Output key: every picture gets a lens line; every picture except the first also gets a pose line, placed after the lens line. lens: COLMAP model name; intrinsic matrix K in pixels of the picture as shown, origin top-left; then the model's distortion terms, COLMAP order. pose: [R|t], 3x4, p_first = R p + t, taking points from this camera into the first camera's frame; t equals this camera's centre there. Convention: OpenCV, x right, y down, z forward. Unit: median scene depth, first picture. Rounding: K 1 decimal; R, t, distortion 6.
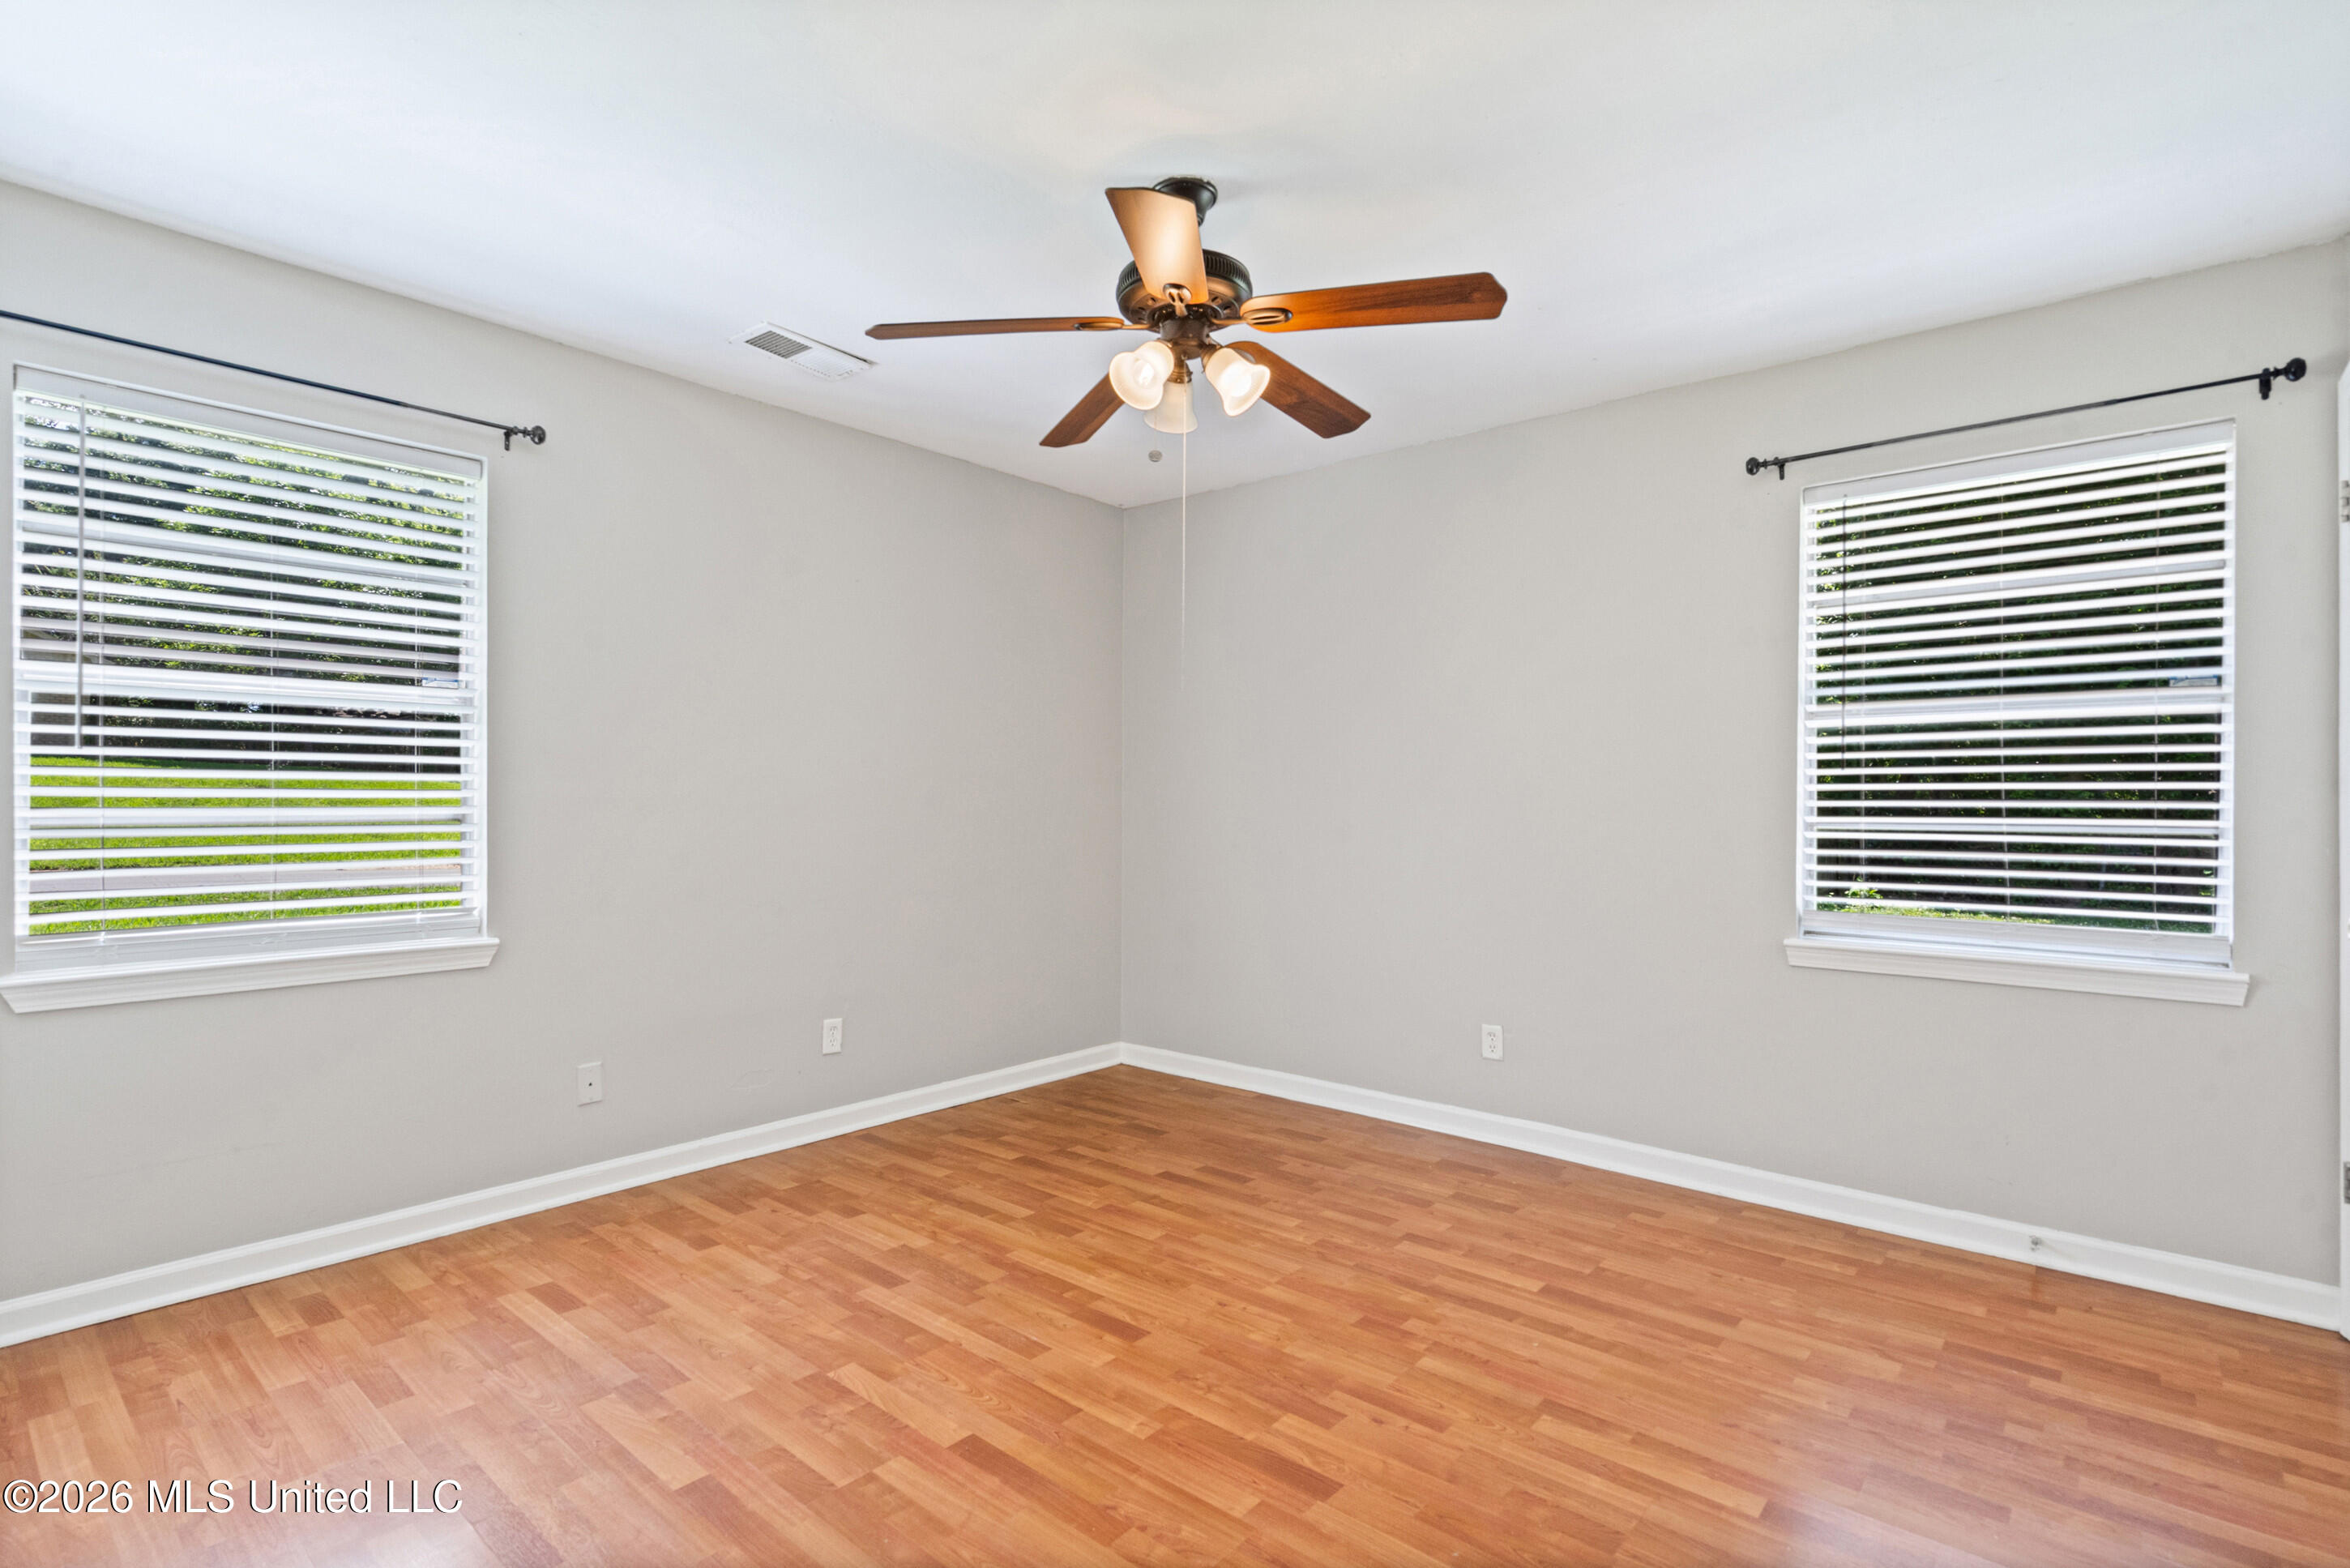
lens RADIAL K [[1099.6, 0, 1176.8], [0, 1099.6, 790.7], [0, 0, 1]] dist [-0.004752, 0.002458]
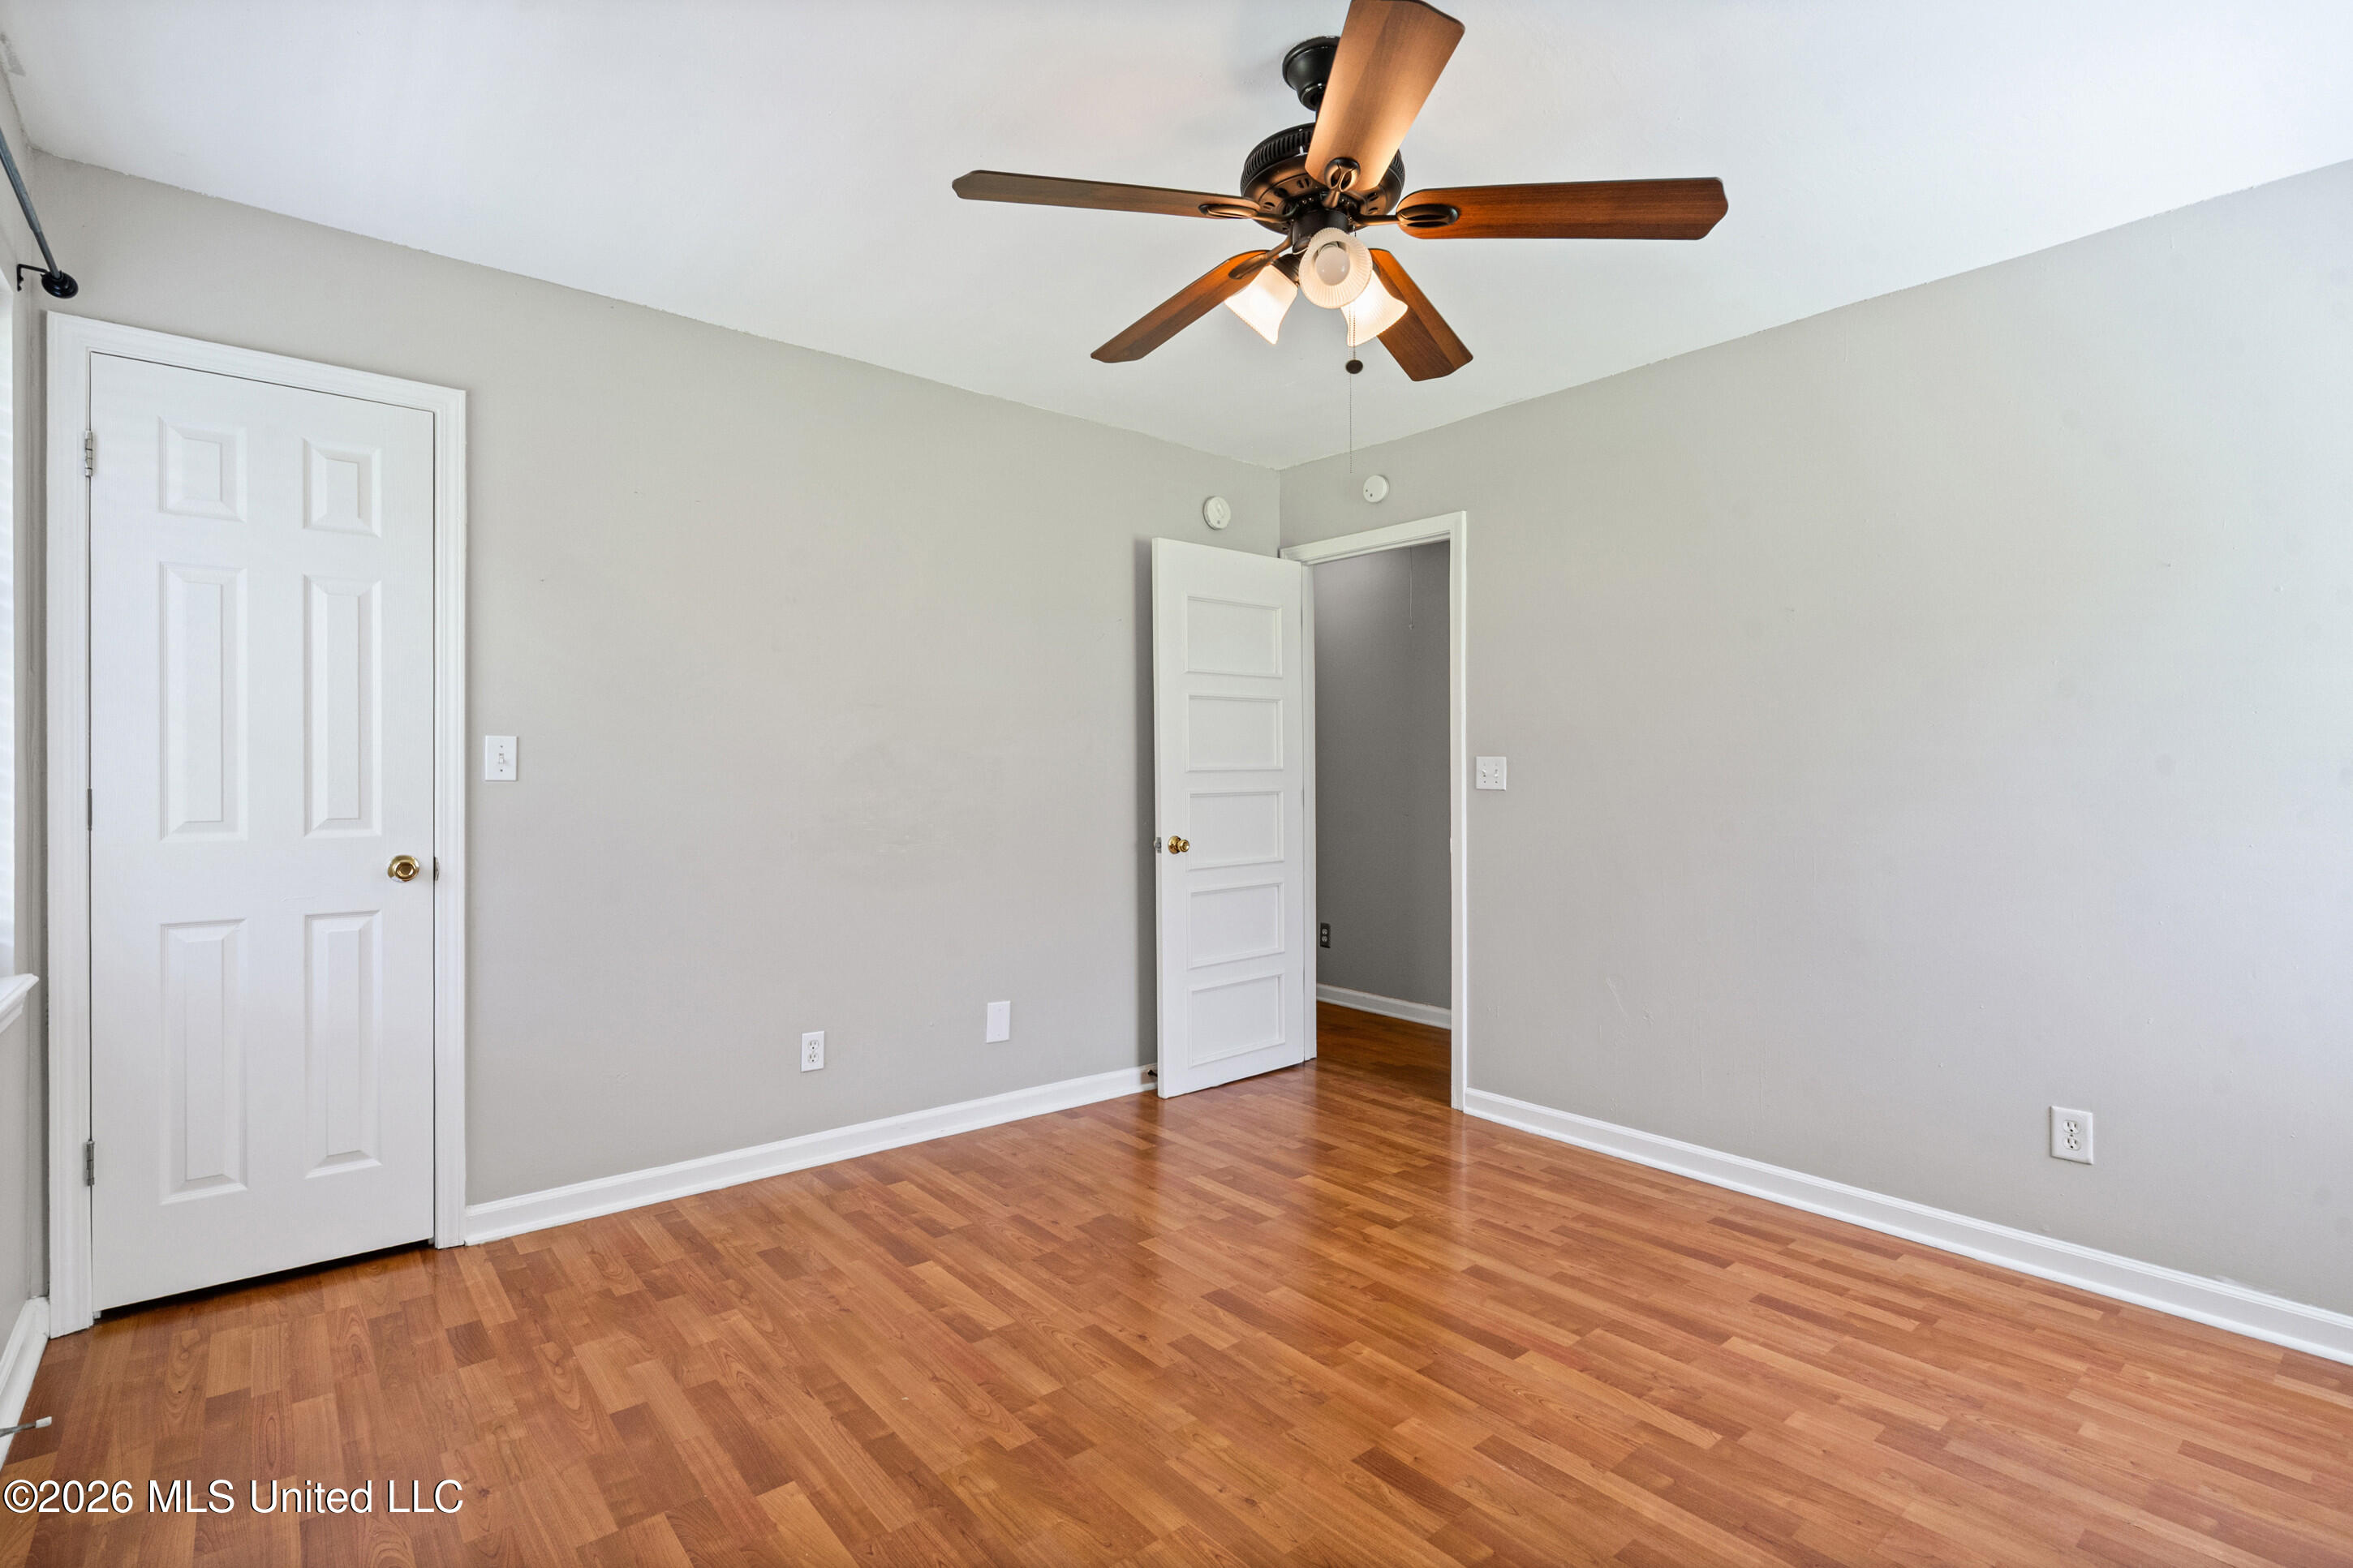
lens RADIAL K [[1100.9, 0, 1175.5], [0, 1100.9, 780.9], [0, 0, 1]] dist [-0.004752, 0.002458]
pose [[-0.986223, -0.014080, 0.164823, -0.023604], [-0.014855, 0.999884, -0.003470, 0.013987], [-0.164755, -0.005870, -0.986317, 1.966145]]
